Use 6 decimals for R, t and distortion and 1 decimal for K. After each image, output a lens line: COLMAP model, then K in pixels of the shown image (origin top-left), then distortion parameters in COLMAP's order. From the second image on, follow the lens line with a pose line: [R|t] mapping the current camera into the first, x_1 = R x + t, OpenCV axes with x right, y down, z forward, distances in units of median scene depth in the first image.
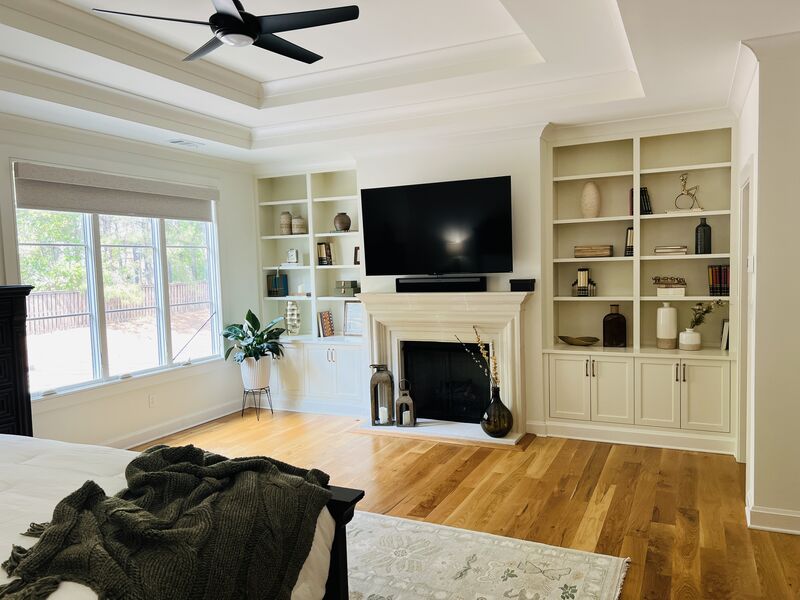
lens RADIAL K [[604.5, 0, 399.5], [0, 604.5, 306.5], [0, 0, 1]] dist [0.049386, -0.019894]
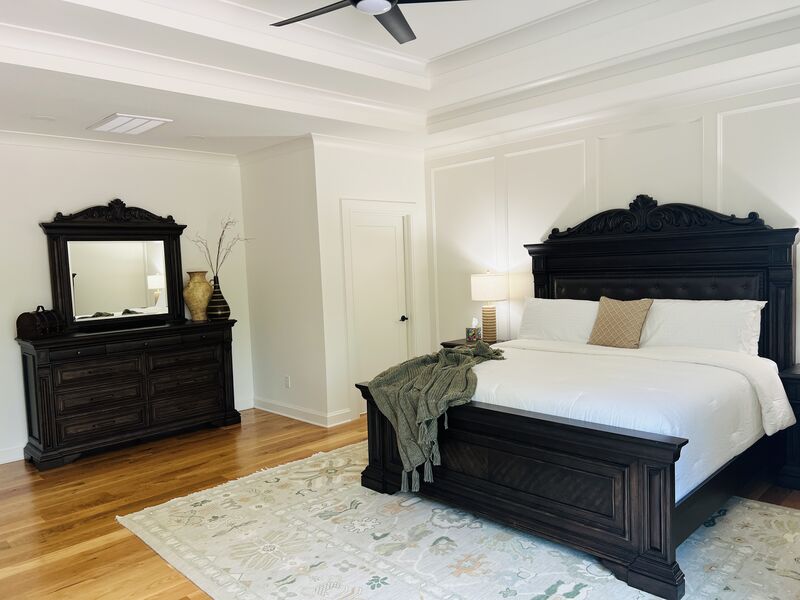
lens RADIAL K [[604.5, 0, 397.8], [0, 604.5, 297.3], [0, 0, 1]] dist [0.049386, -0.019894]
pose [[-0.934963, 0.042570, 0.352183, -0.601313], [0.090593, 0.988508, 0.121015, -0.118743], [-0.342984, 0.145050, -0.928075, 1.888793]]
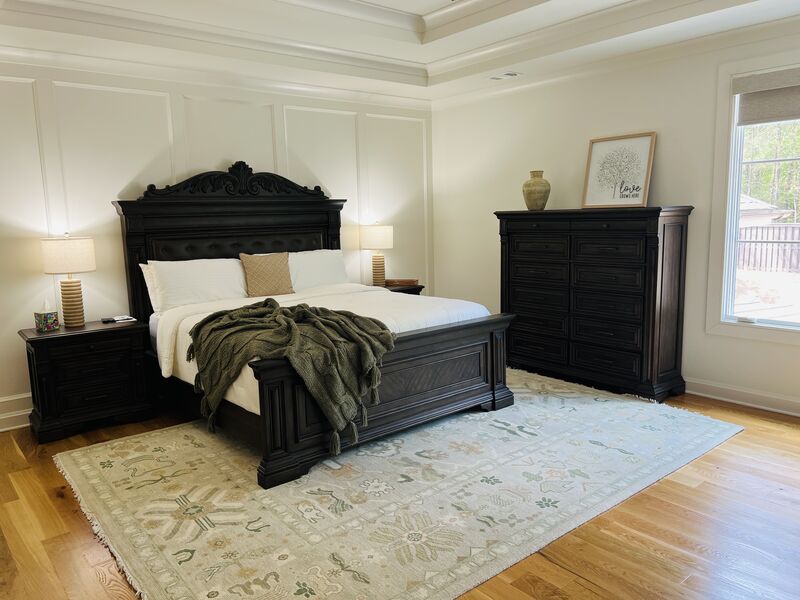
lens RADIAL K [[604.5, 0, 396.9], [0, 604.5, 298.1], [0, 0, 1]] dist [0.049386, -0.019894]
pose [[-0.418476, 0.162588, -0.893556, 0.755892], [-0.025830, 0.981317, 0.190654, -0.092385], [0.907861, 0.102865, -0.406458, 1.346034]]
